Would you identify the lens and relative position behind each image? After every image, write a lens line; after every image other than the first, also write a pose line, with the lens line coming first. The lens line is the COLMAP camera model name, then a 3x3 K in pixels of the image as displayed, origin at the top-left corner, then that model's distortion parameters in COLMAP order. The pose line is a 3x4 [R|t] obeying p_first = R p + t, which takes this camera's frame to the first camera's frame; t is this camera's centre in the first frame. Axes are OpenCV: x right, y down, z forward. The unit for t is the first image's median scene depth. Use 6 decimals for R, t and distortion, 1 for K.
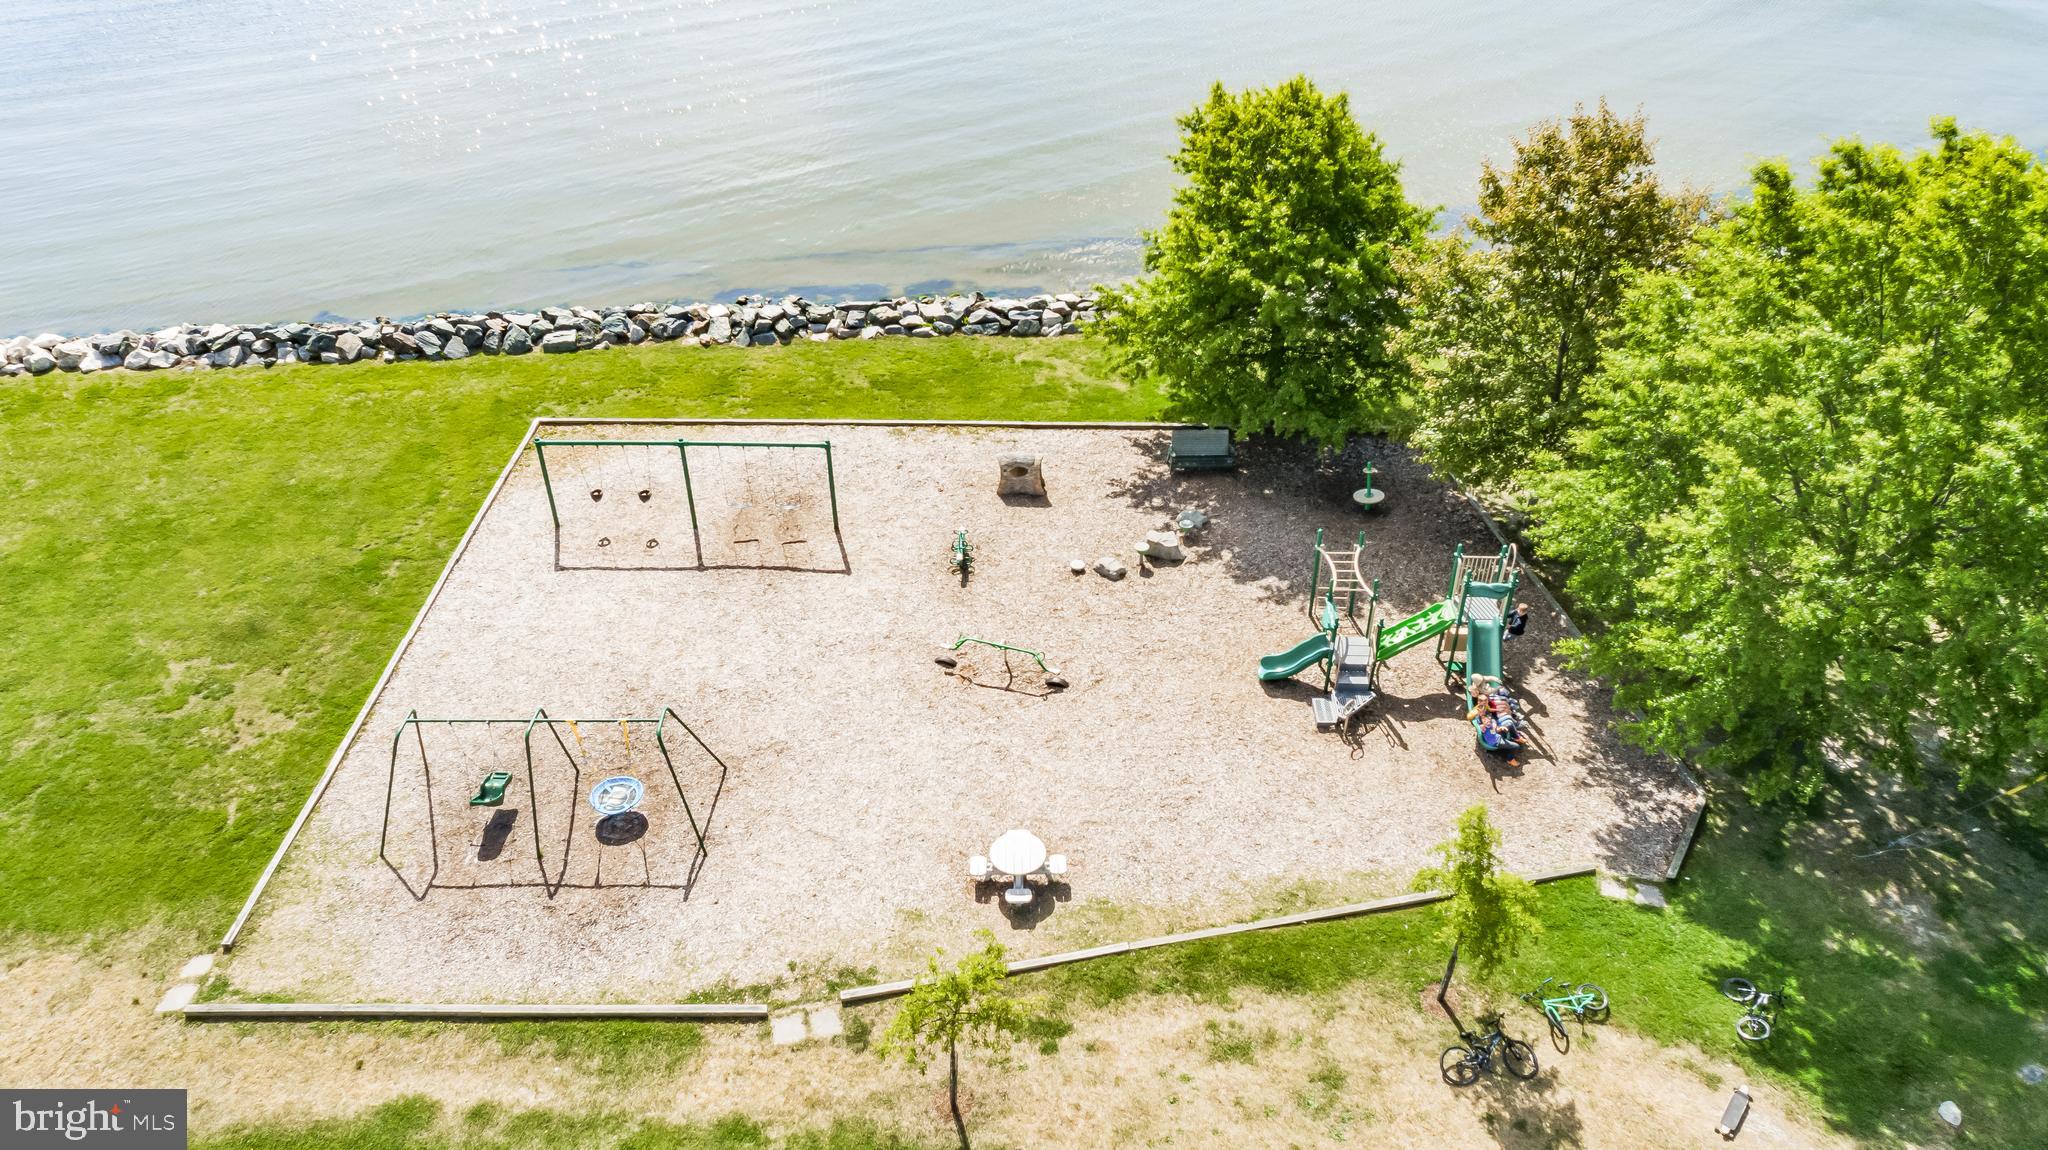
lens RADIAL K [[1388.5, 0, 1024.0], [0, 1388.5, 575.0], [0, 0, 1]] dist [-0.005427, 0.003612]
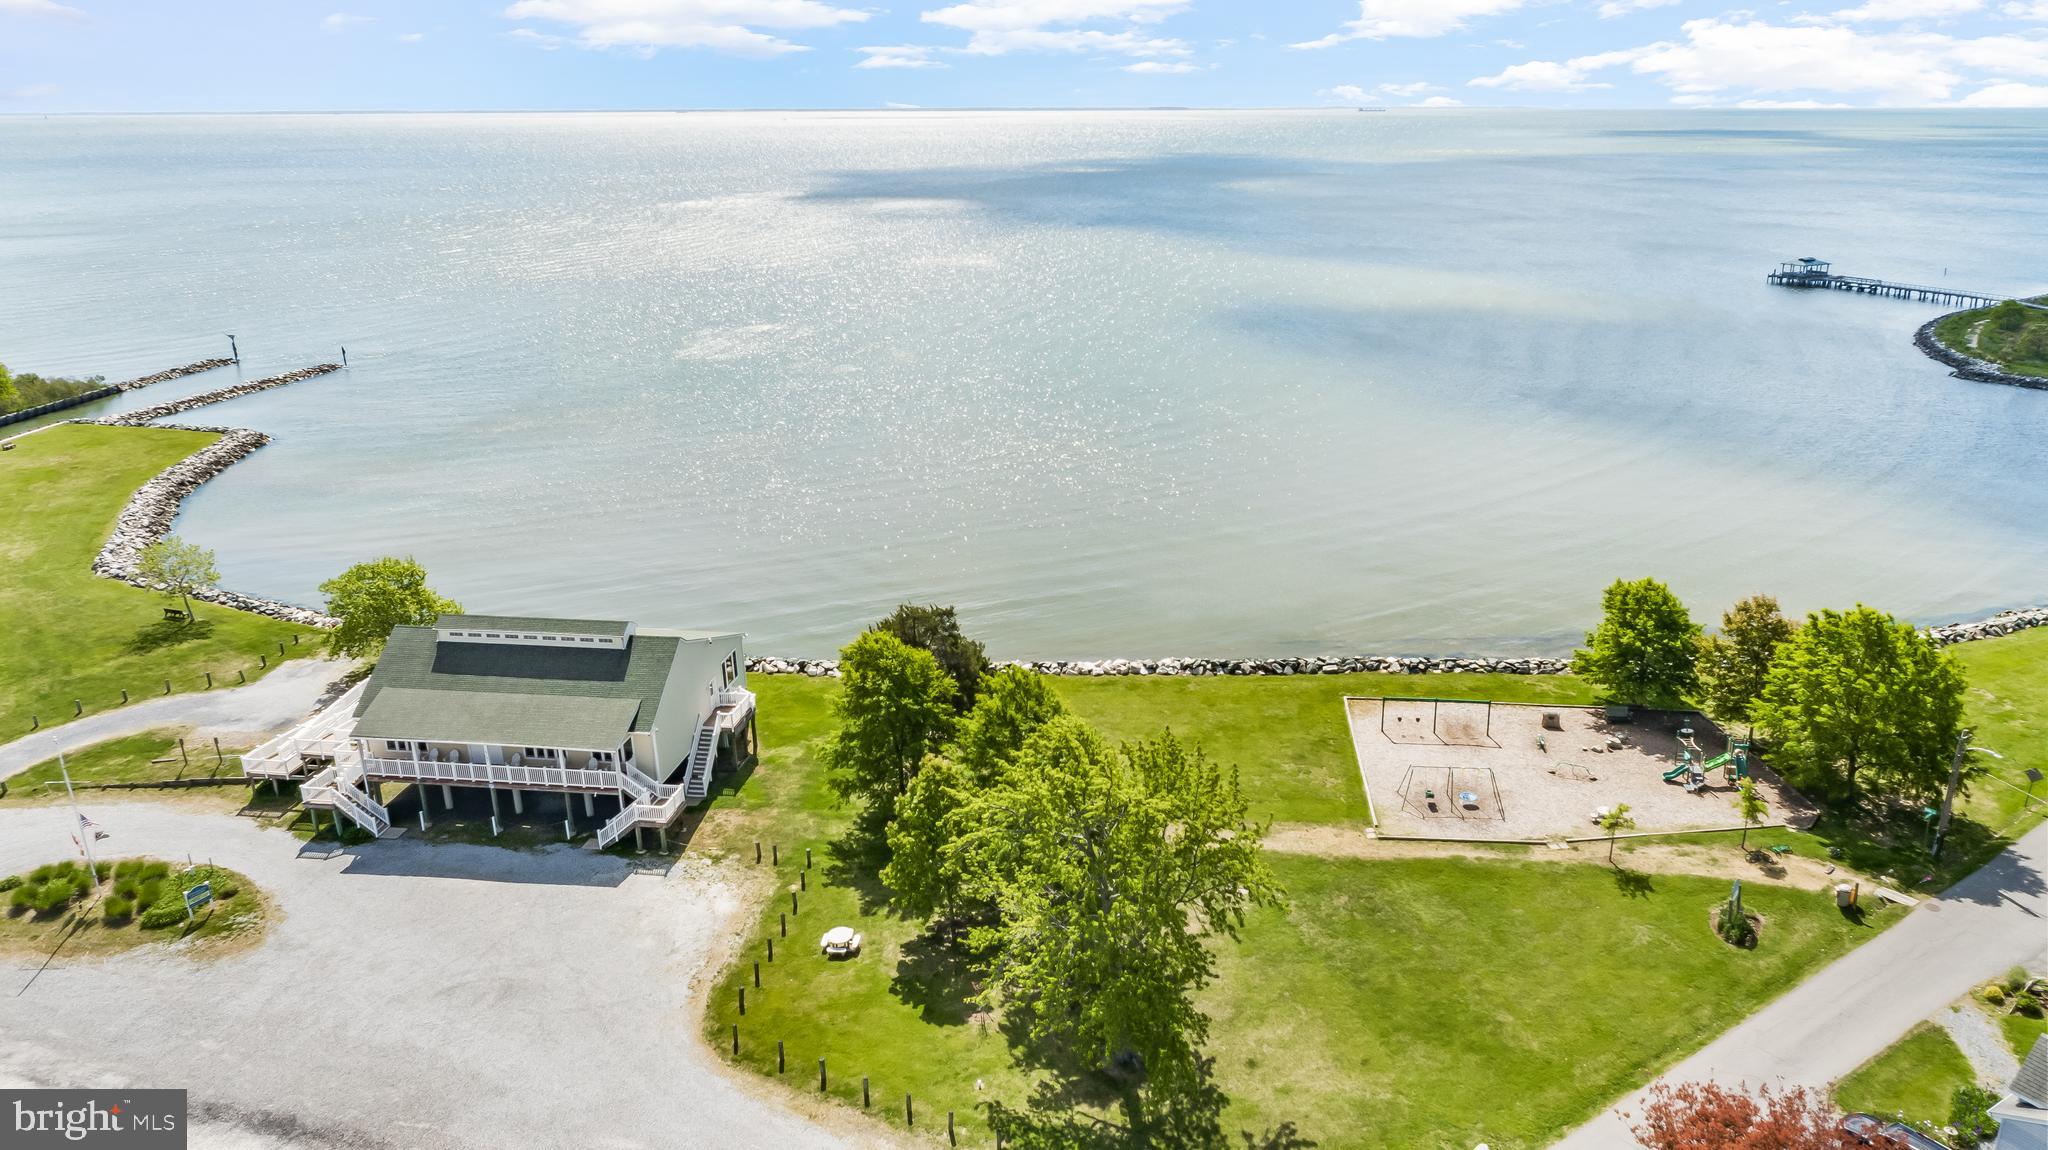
lens RADIAL K [[1448.1, 0, 1146.8], [0, 1448.1, 511.1], [0, 0, 1]] dist [-0.005992, -0.005347]
pose [[0.999359, 0.027310, -0.023144, -0.765466], [-0.033469, 0.942208, -0.333353, 0.529076], [0.012702, 0.333914, 0.942518, -1.834588]]
